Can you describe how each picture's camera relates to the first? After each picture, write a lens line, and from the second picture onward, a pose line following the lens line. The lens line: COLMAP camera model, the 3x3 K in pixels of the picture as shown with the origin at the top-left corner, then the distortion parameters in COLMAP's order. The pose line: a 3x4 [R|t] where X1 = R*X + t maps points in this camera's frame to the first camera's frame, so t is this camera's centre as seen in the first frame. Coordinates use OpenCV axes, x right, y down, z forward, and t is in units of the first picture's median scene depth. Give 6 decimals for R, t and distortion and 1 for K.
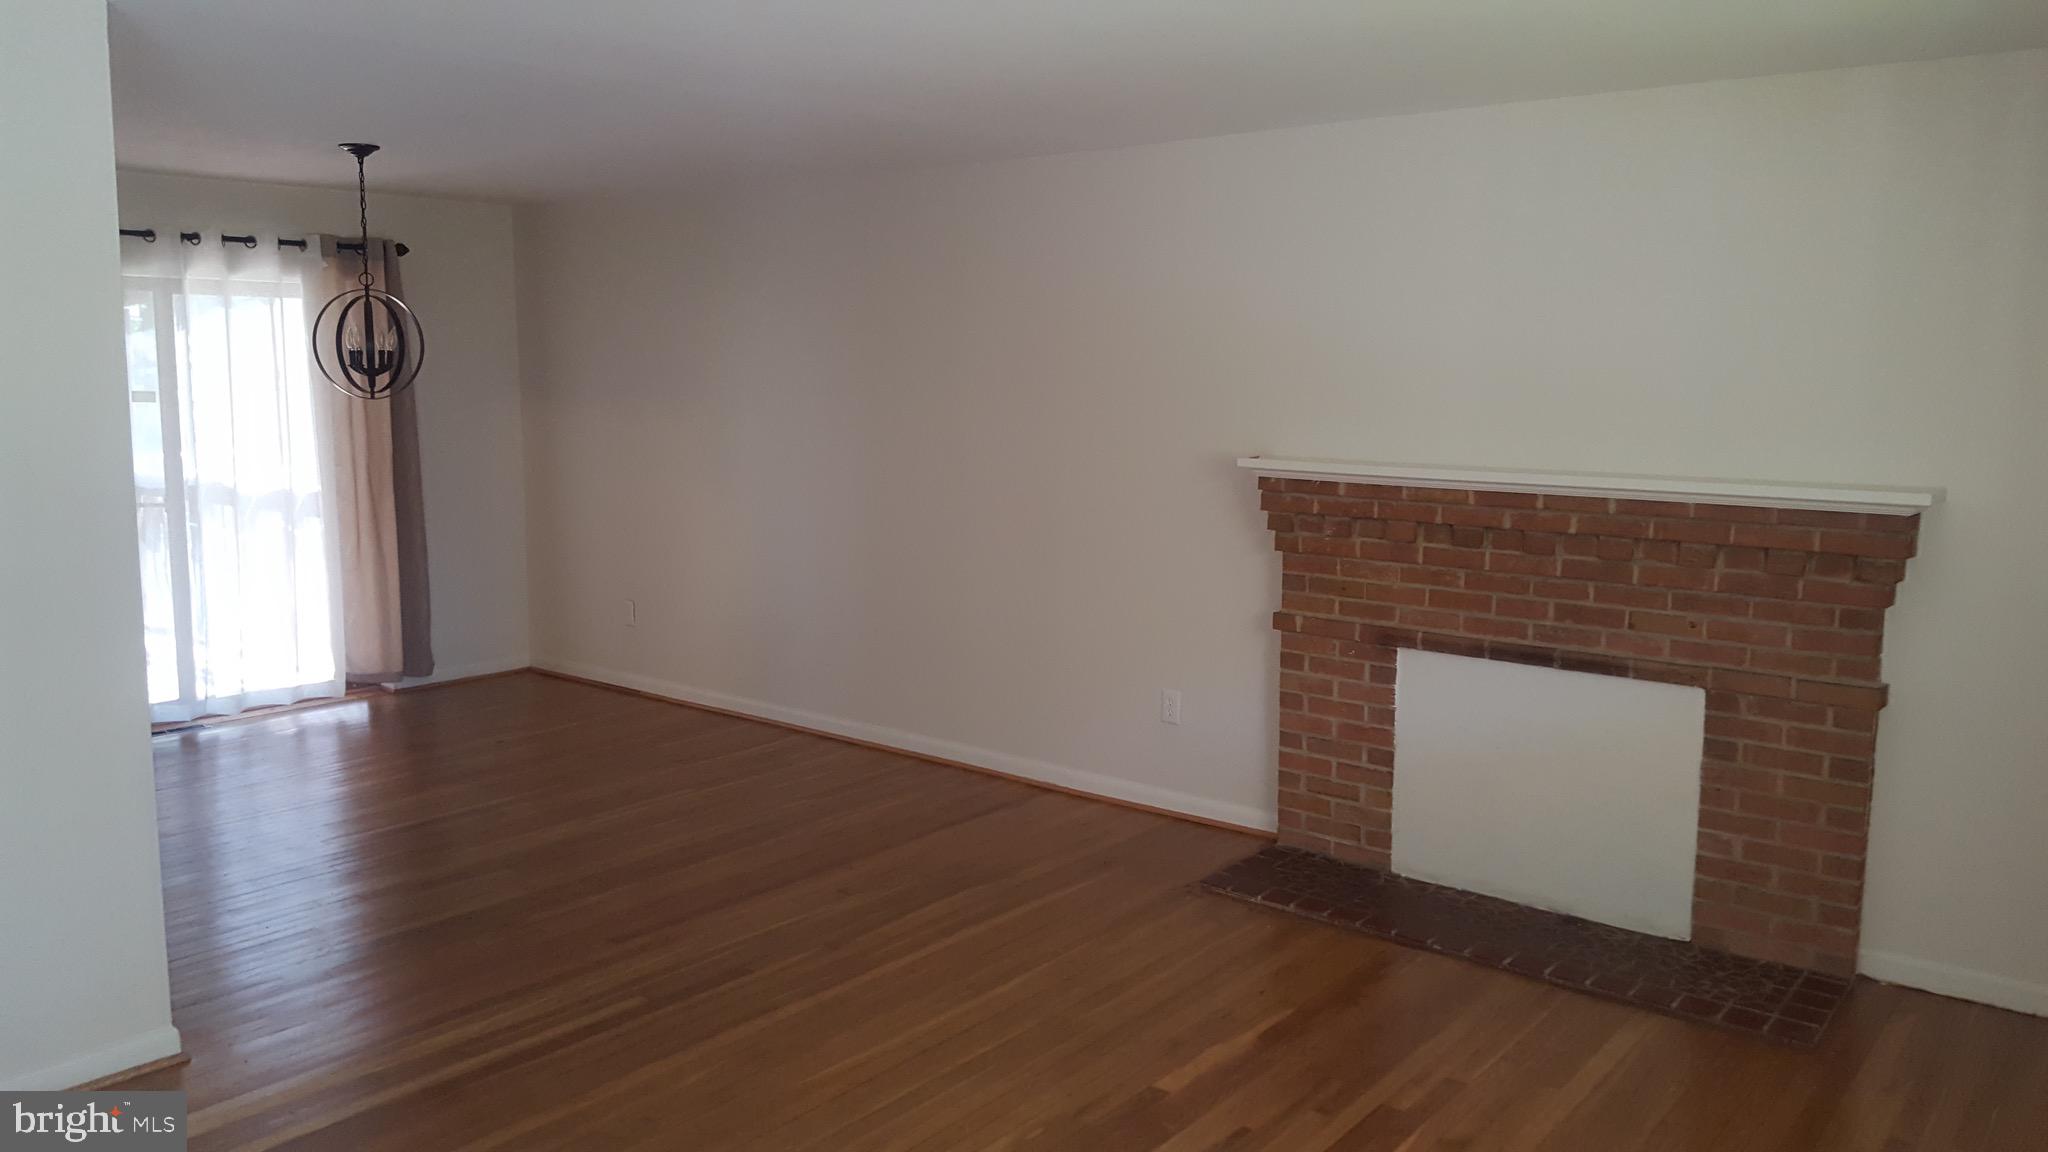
lens RADIAL K [[1492.9, 0, 1037.4], [0, 1492.9, 572.5], [0, 0, 1]] dist [0.032245, -0.054996]
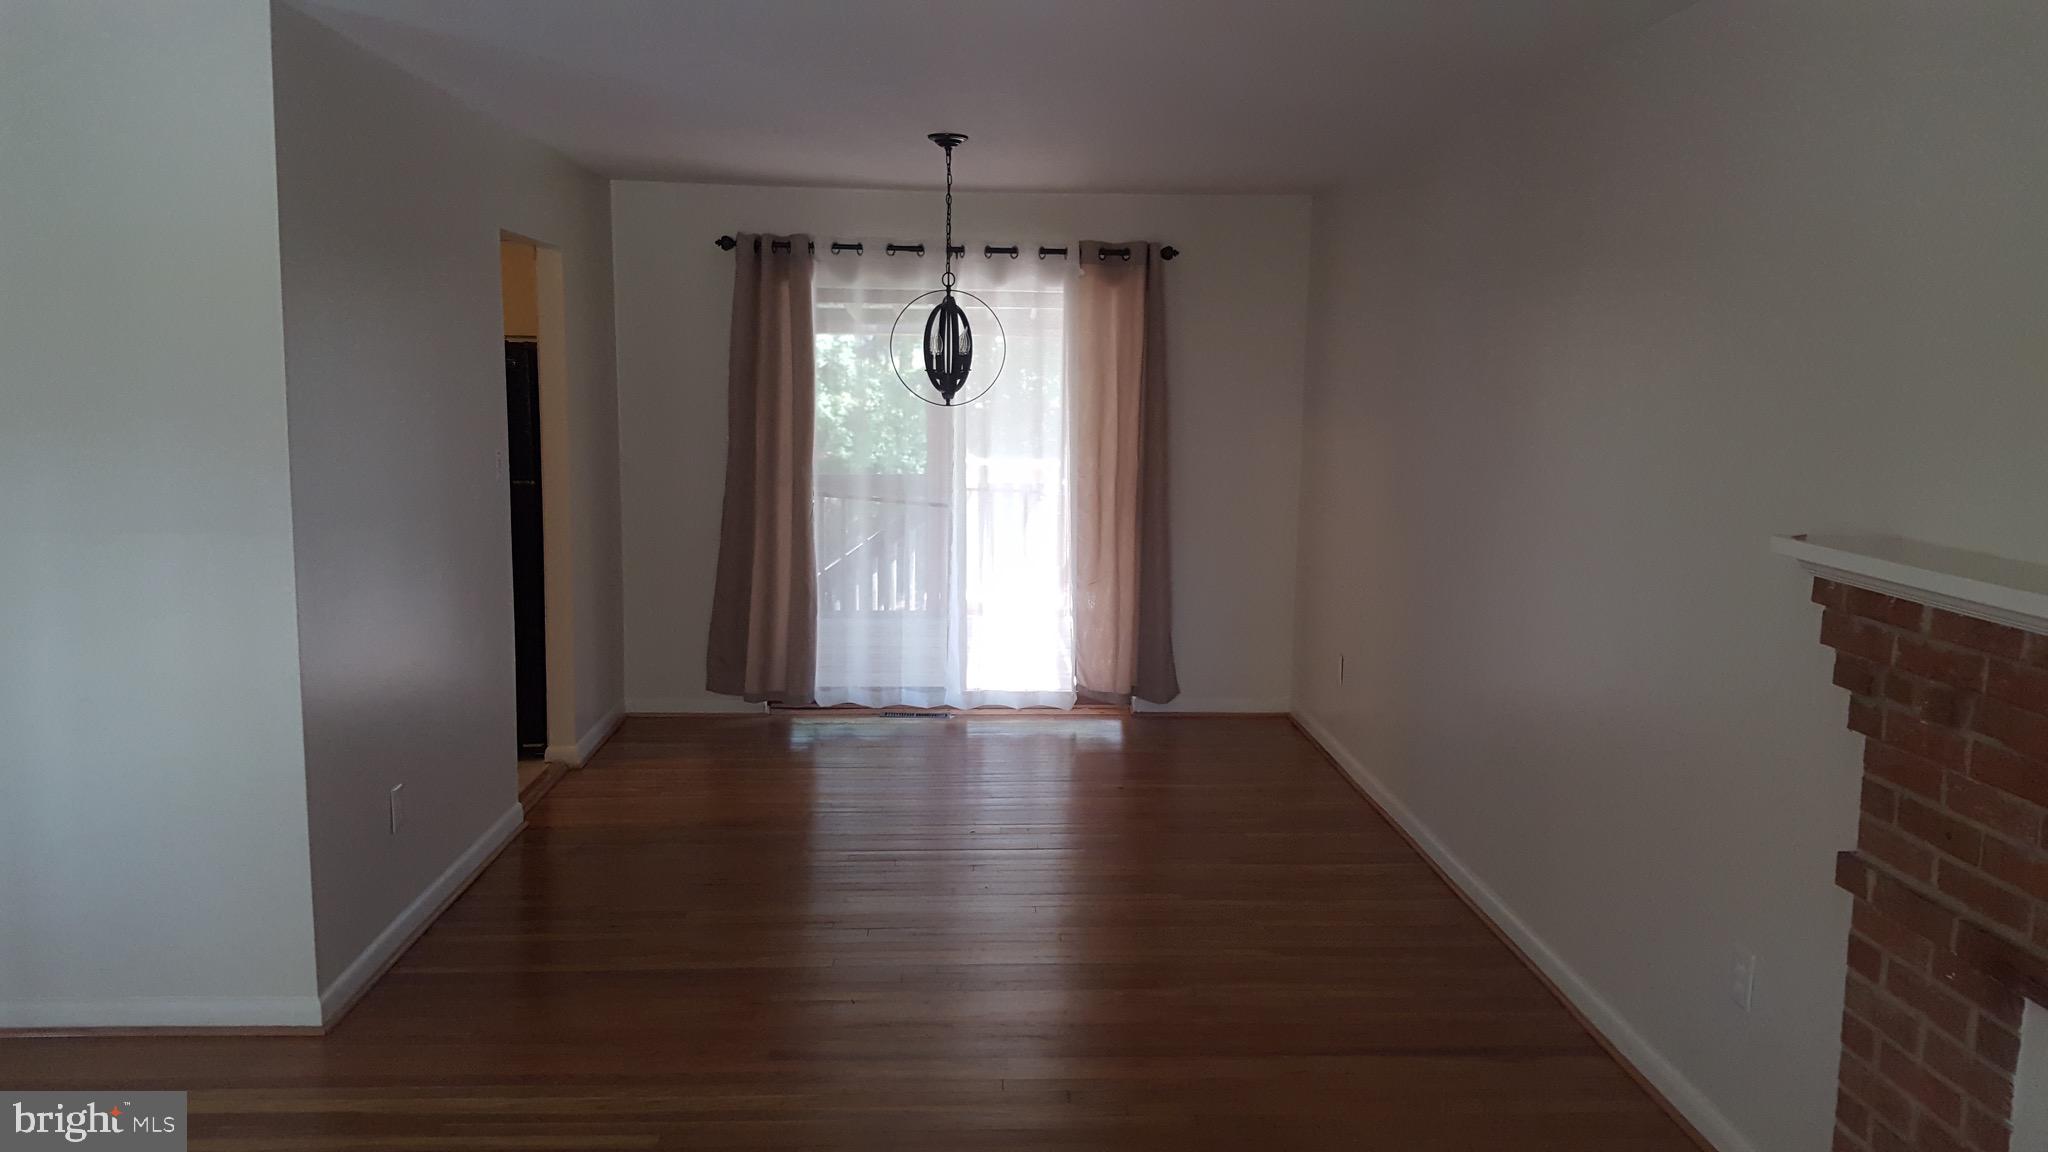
lens RADIAL K [[1492.9, 0, 1016.8], [0, 1492.9, 558.5], [0, 0, 1]] dist [0.032245, -0.054996]
pose [[0.664583, 0.090729, -0.741686, 0.340214], [-0.108849, 0.993768, 0.024032, -0.052640], [0.739244, 0.064760, 0.670317, 0.456753]]
